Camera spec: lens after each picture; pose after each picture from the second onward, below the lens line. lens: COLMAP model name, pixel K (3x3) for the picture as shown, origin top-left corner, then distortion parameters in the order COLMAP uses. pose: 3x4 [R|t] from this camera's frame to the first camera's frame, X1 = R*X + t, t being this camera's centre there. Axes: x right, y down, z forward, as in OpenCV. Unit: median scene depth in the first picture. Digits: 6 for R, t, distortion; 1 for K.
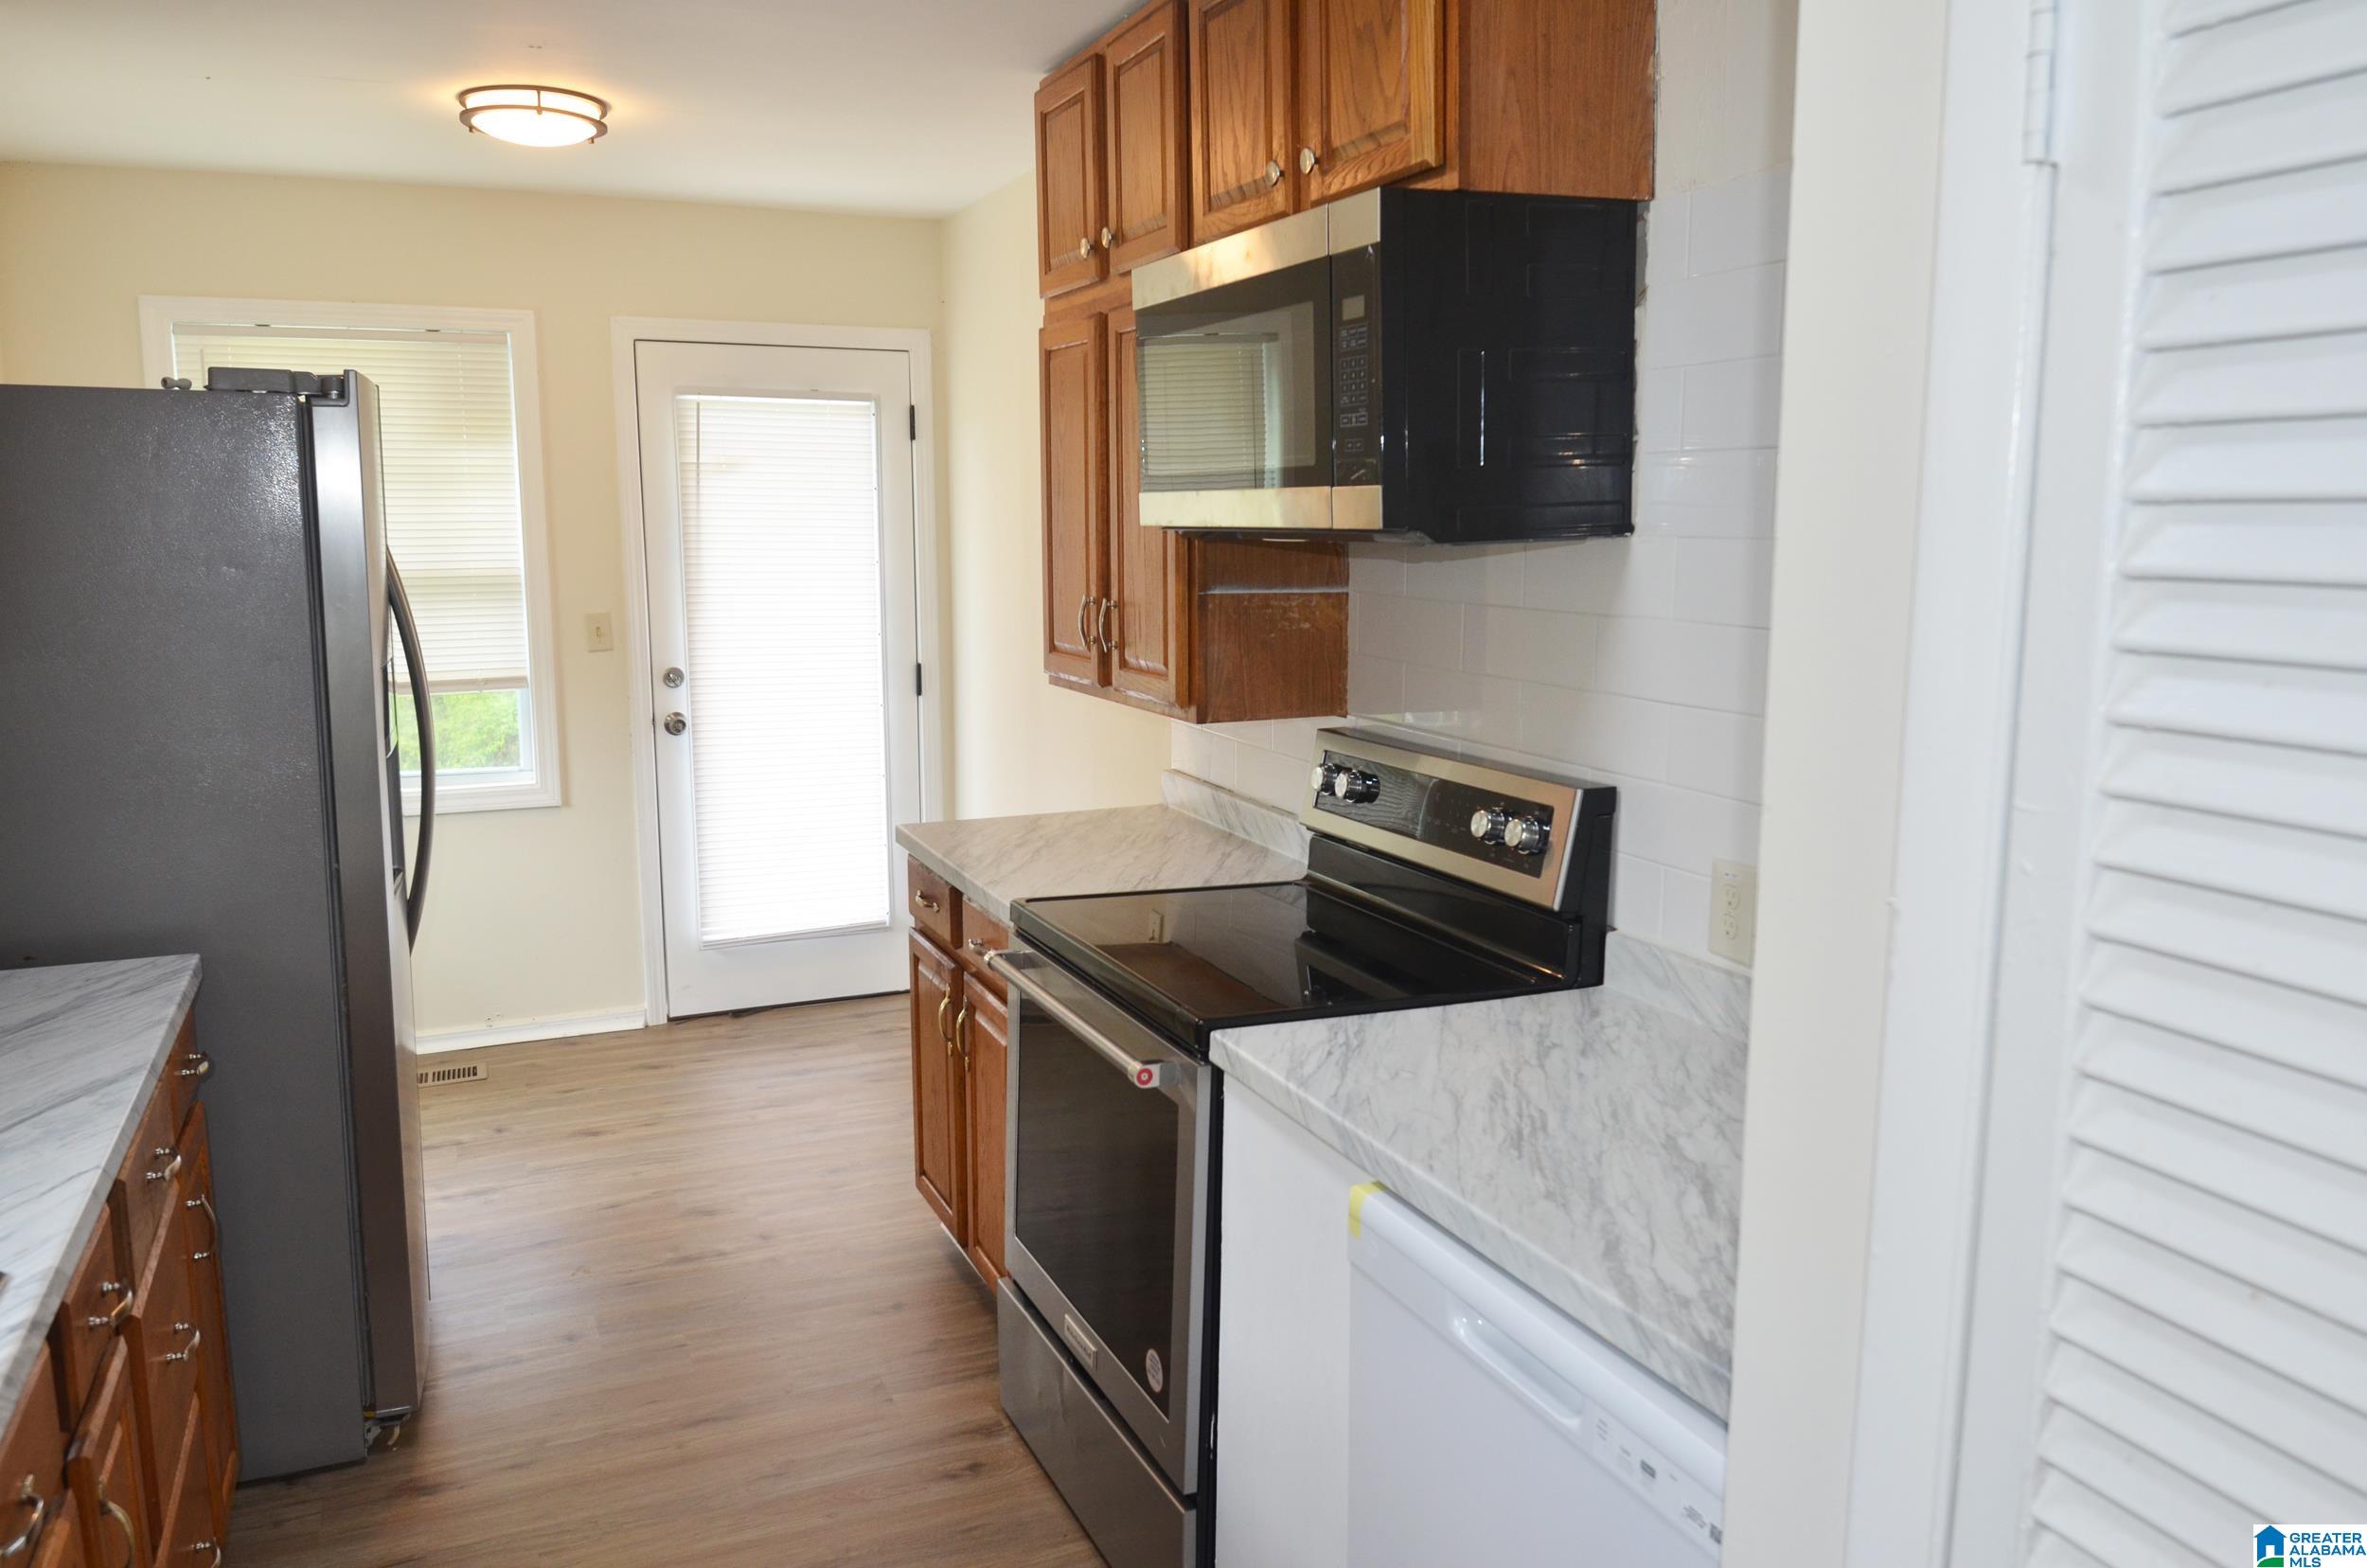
lens RADIAL K [[1670.1, 0, 1169.0], [0, 1670.1, 786.6], [0, 0, 1]] dist [0.013030, -0.052647]
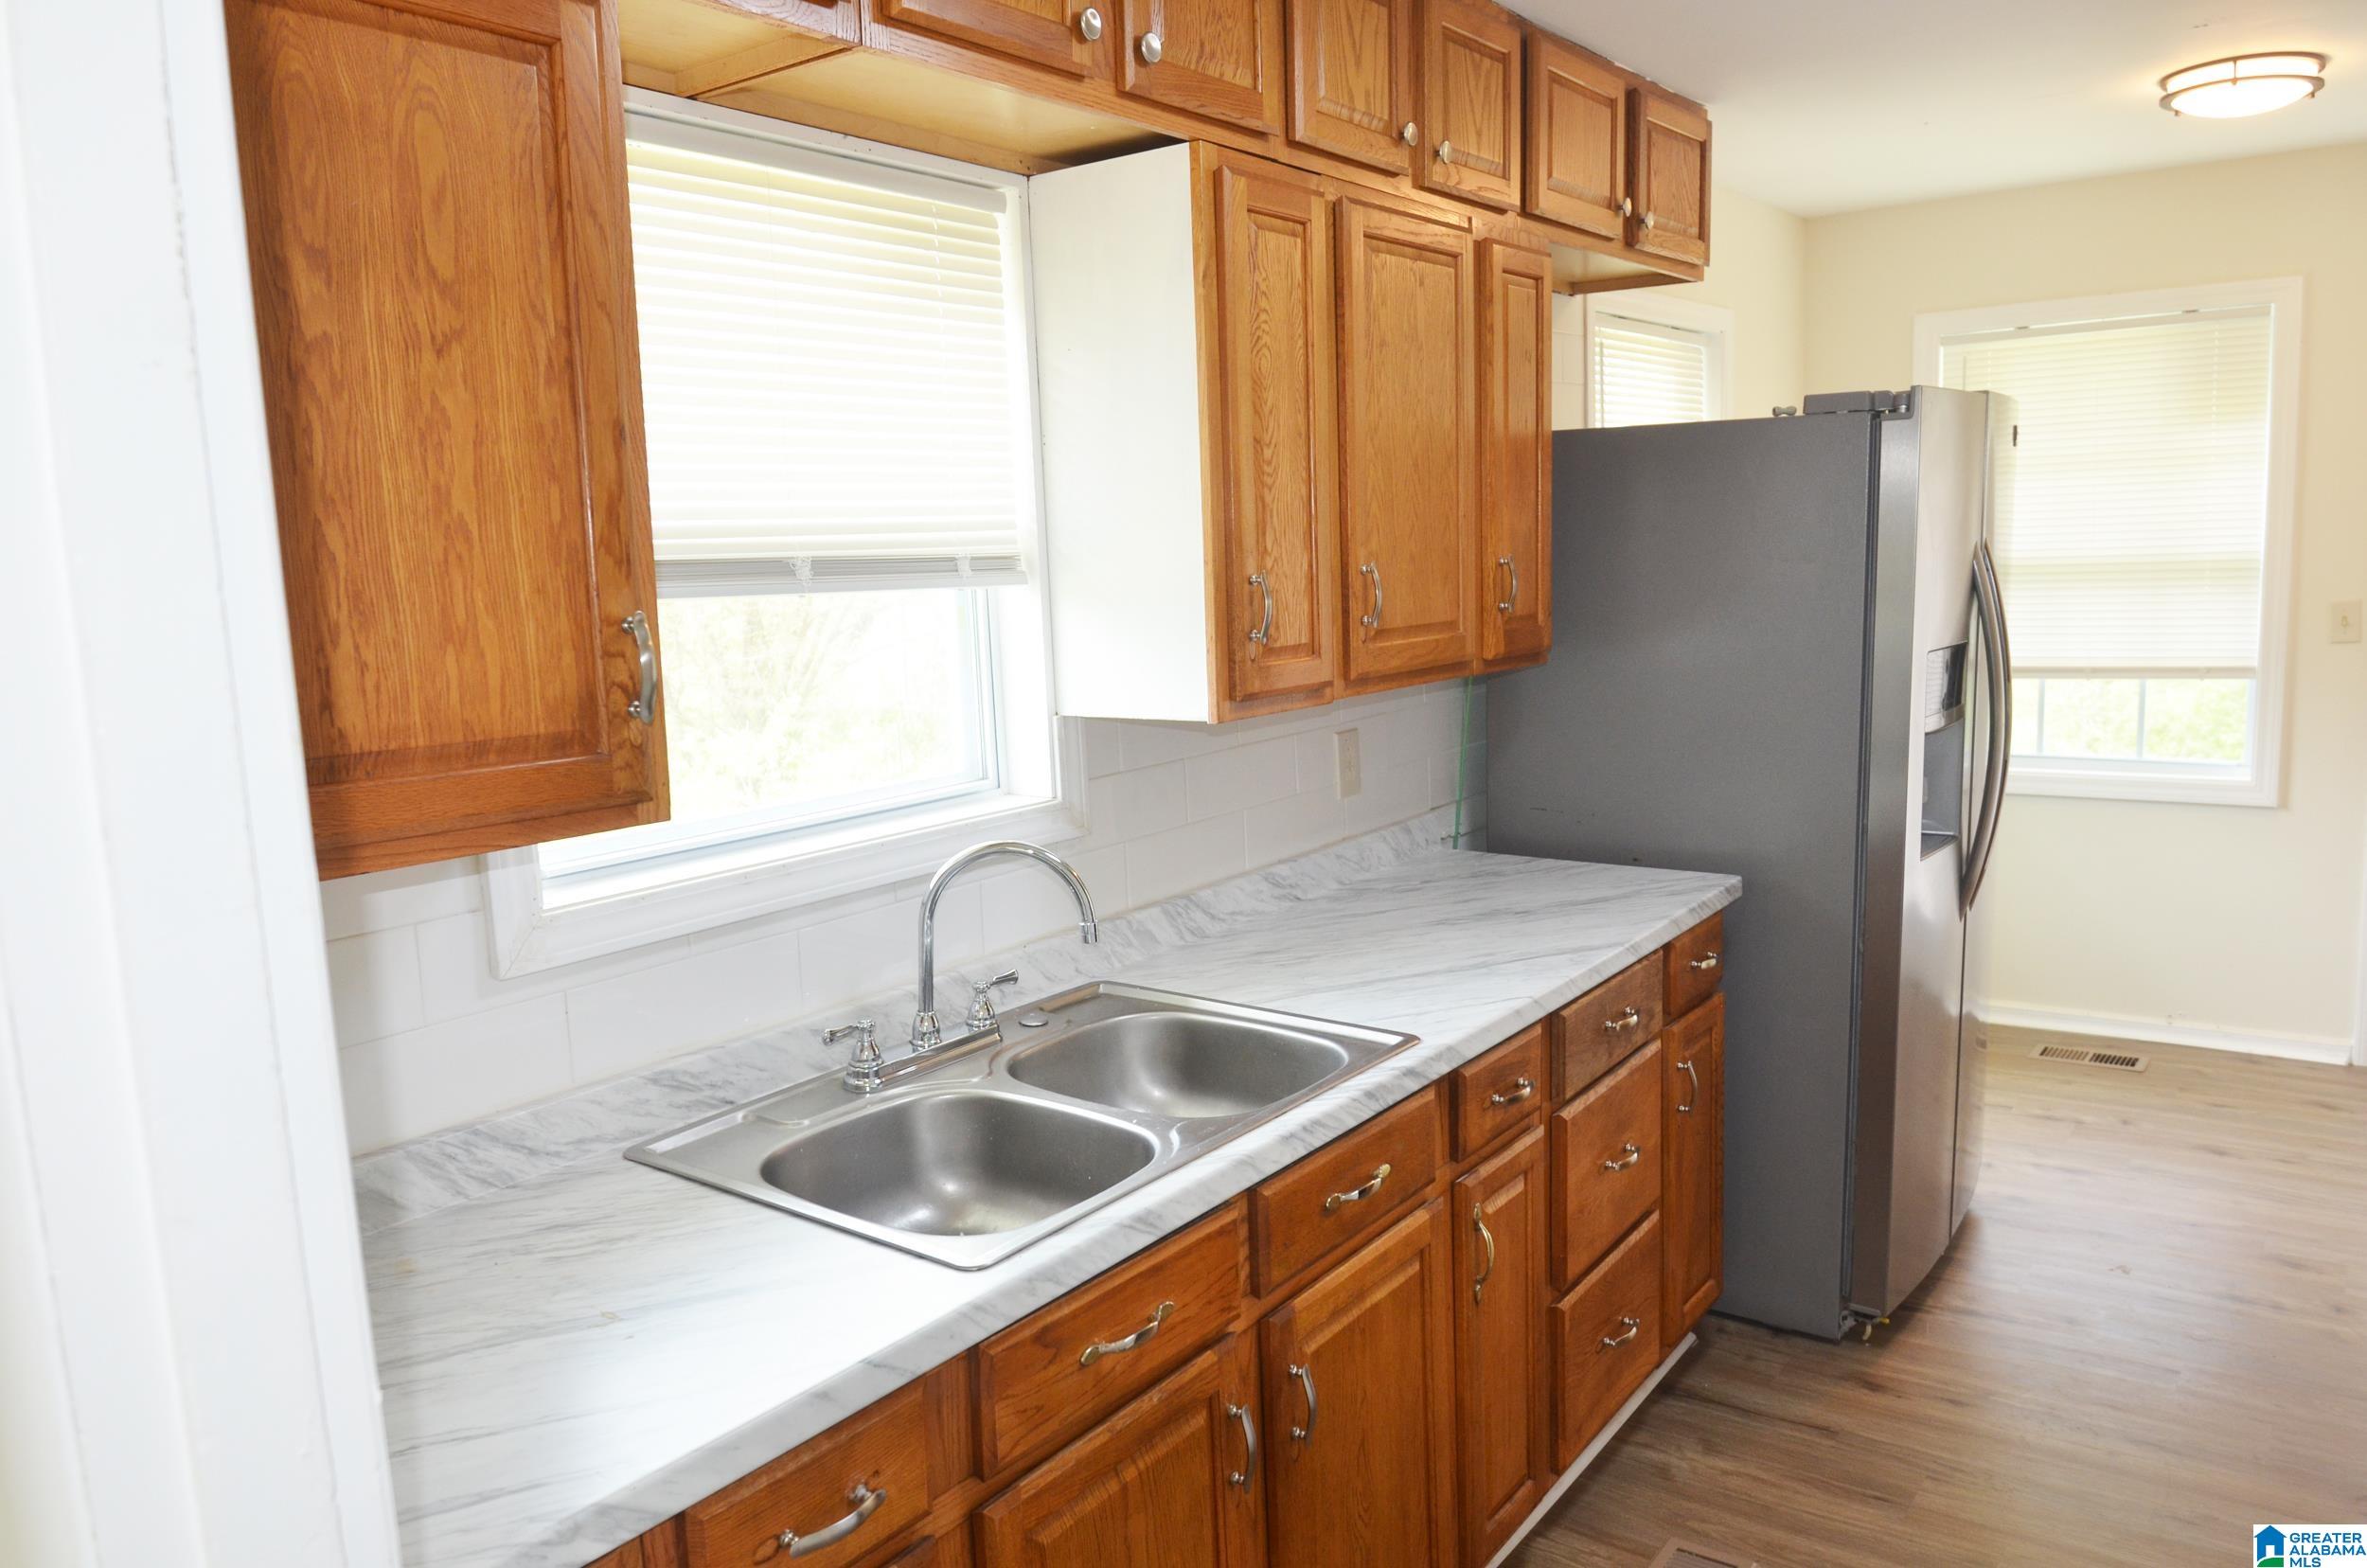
lens RADIAL K [[1670.1, 0, 1169.0], [0, 1670.1, 786.6], [0, 0, 1]] dist [0.013030, -0.052647]
pose [[0.482631, 0.108496, -0.869078, 0.266374], [-0.095964, 0.992874, 0.070659, -0.011834], [0.870551, 0.049298, 0.489603, 0.020975]]
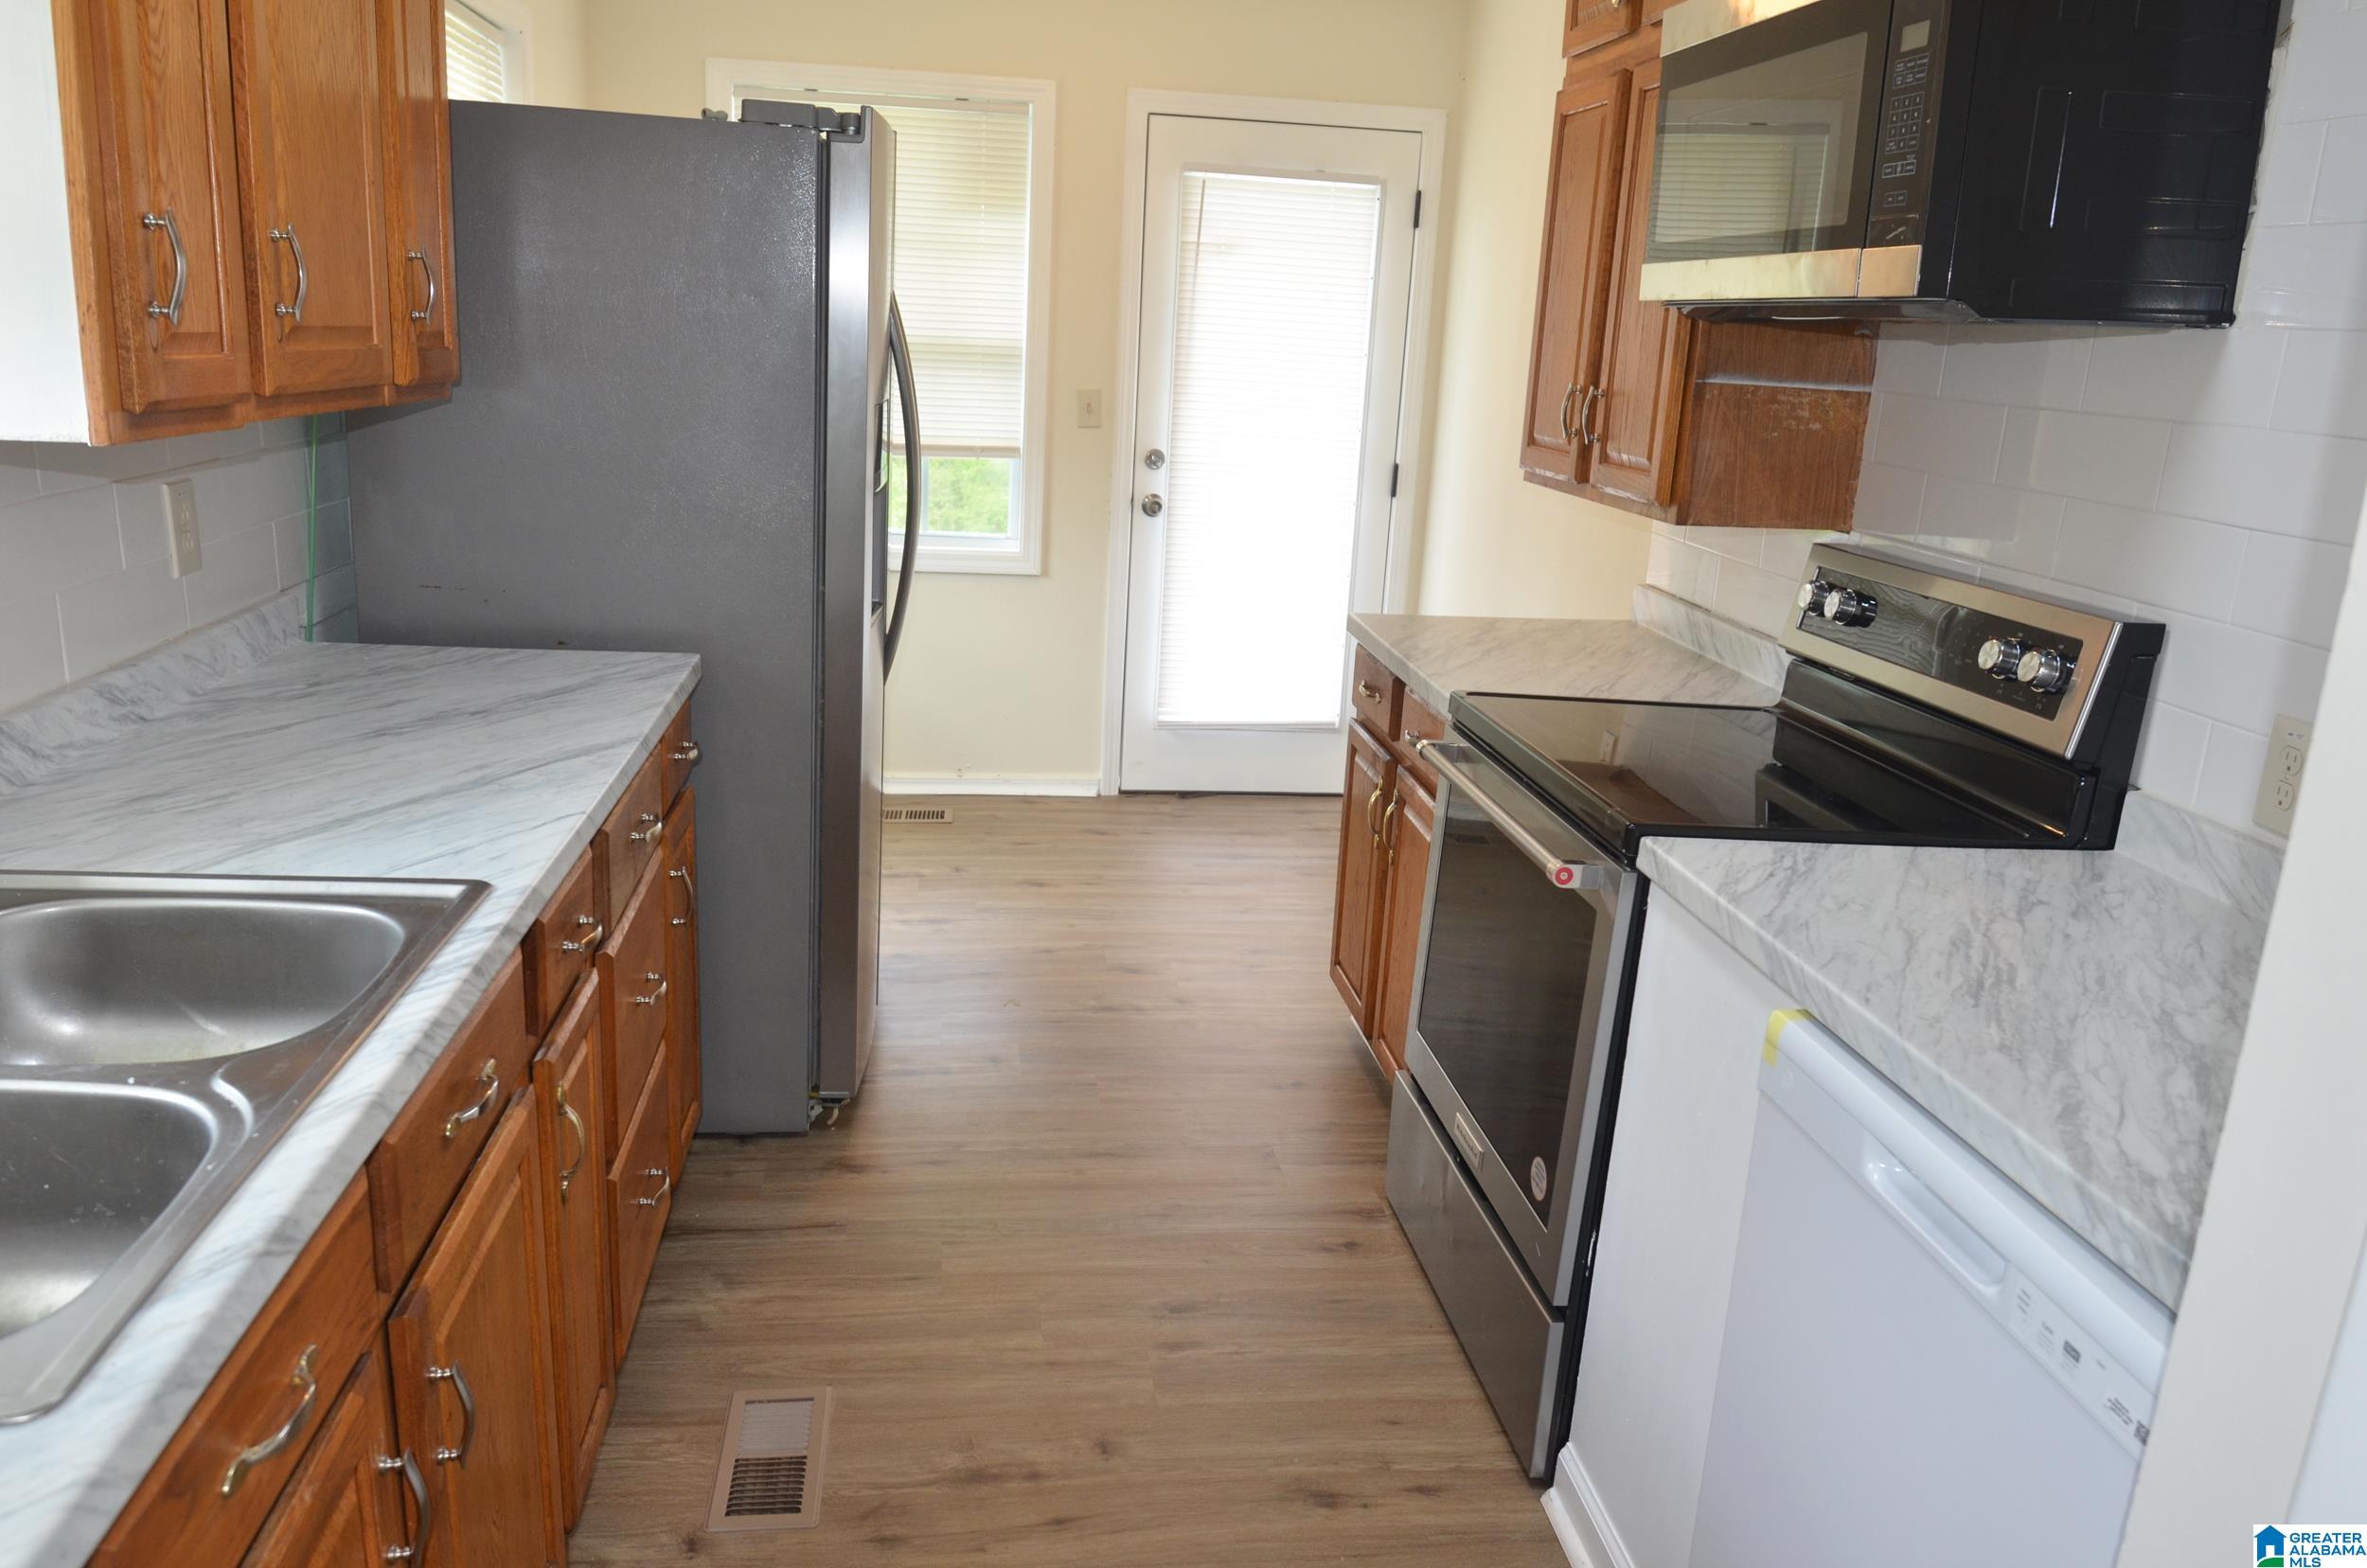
lens RADIAL K [[1670.1, 0, 1169.0], [0, 1670.1, 786.6], [0, 0, 1]] dist [0.013030, -0.052647]
pose [[0.955685, 0.122601, -0.267647, 0.015630], [-0.095196, 0.989010, 0.113121, 0.030999], [0.278575, -0.082629, 0.956853, 0.027627]]
